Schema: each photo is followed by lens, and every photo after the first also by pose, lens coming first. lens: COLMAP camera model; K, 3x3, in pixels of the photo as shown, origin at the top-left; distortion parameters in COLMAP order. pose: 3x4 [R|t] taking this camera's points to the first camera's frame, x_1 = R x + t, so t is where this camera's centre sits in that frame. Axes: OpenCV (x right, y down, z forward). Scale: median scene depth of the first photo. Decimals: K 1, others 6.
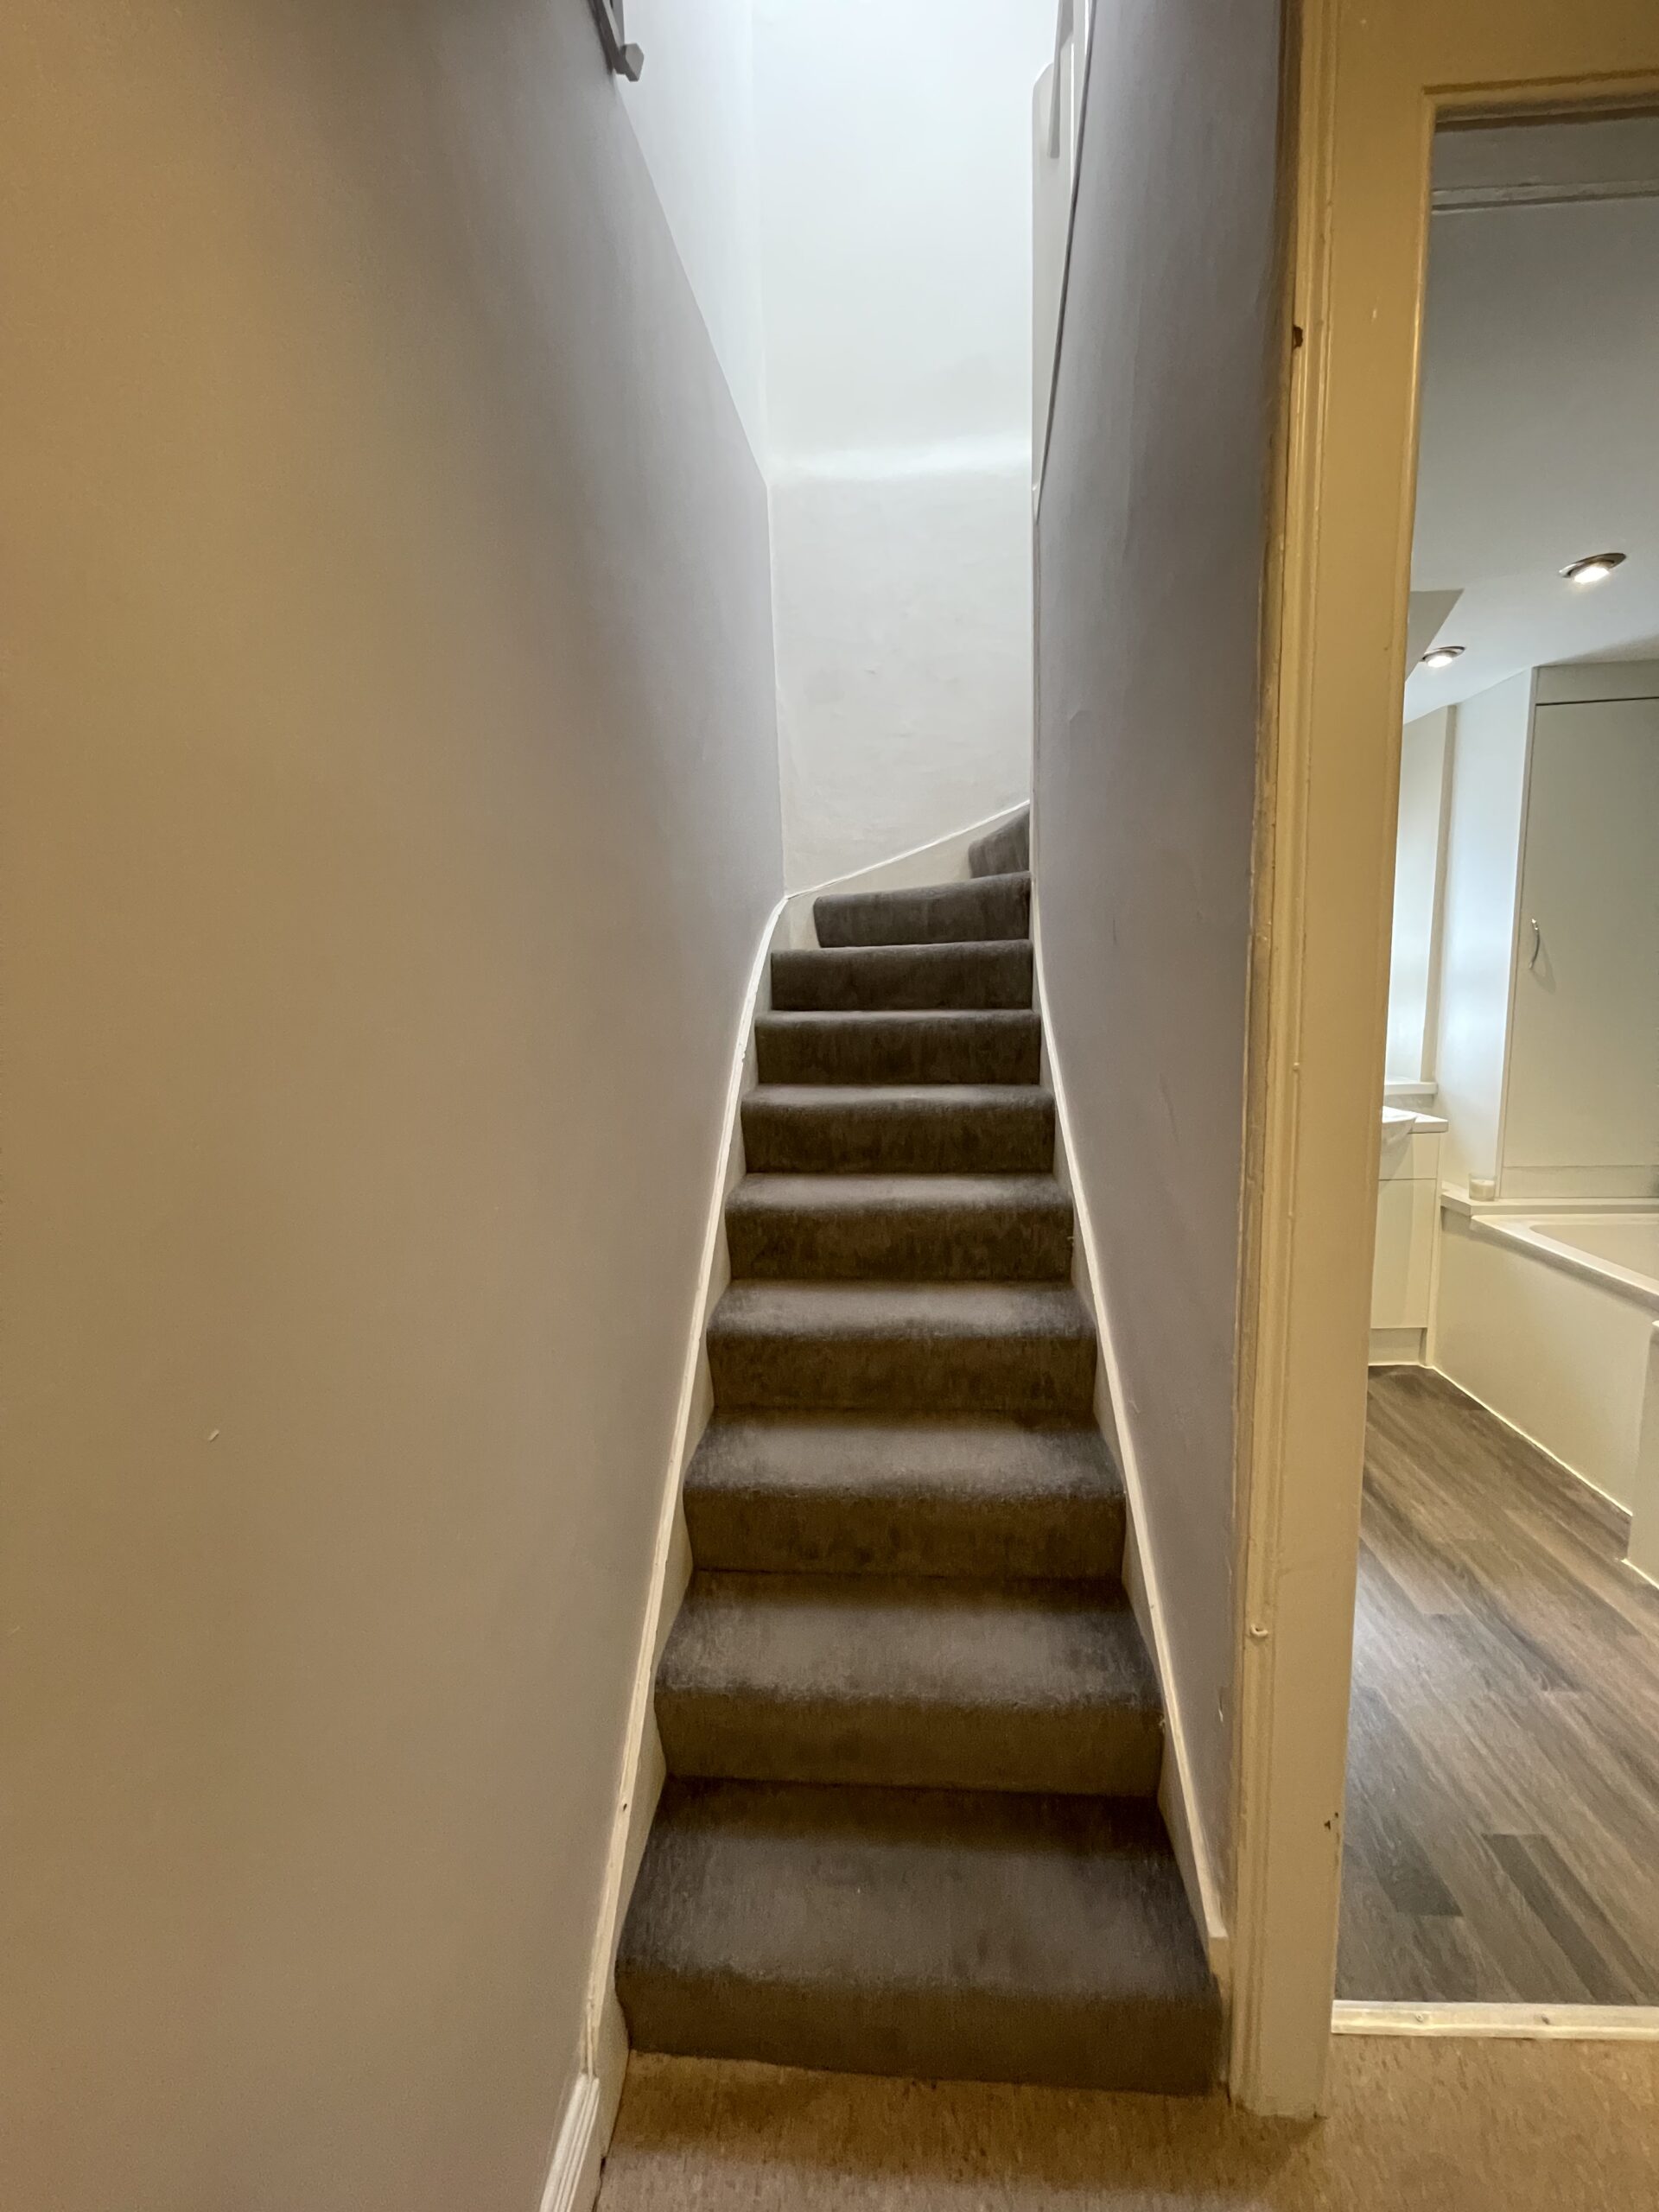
lens RADIAL K [[890.9, 0, 821.7], [0, 890.9, 1105.5], [0, 0, 1]] dist [0.001551, 0.000331]
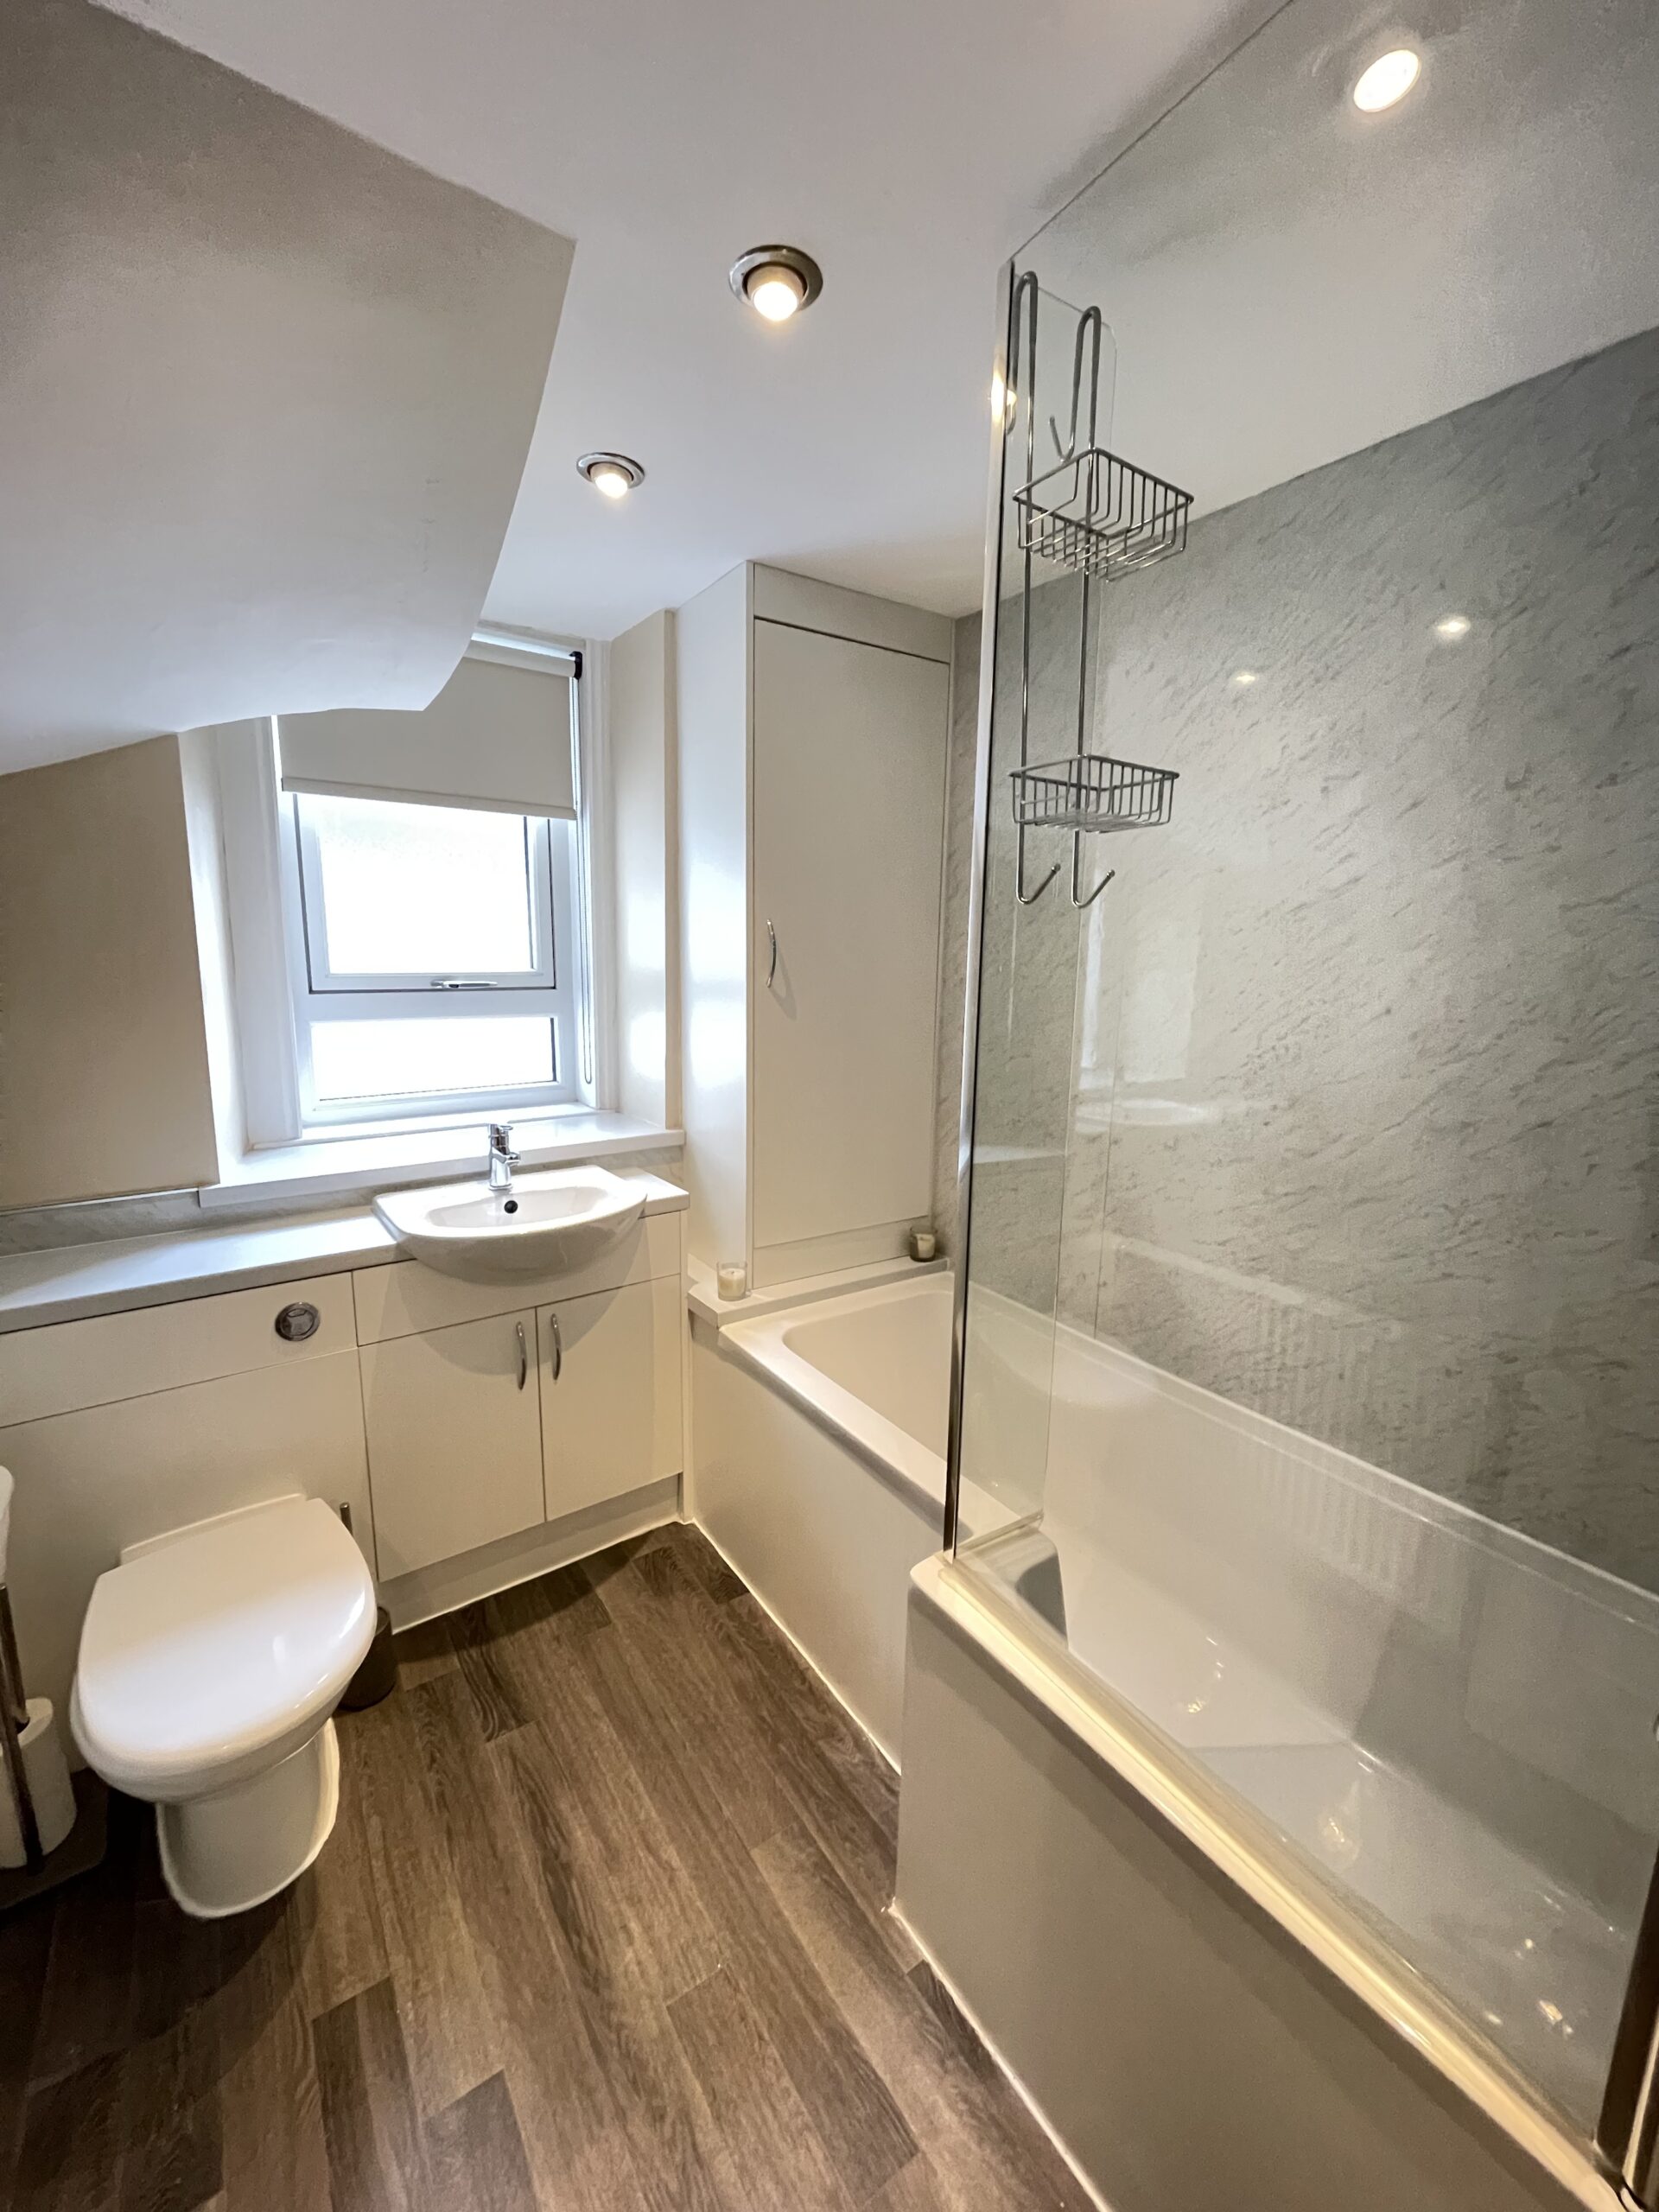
lens RADIAL K [[890.9, 0, 821.7], [0, 890.9, 1105.5], [0, 0, 1]] dist [0.001551, 0.000331]
pose [[0.784380, -0.065761, 0.616784, 0.381497], [0.043562, 0.997749, 0.050981, -0.094966], [-0.618749, -0.013120, 0.785480, 0.405950]]
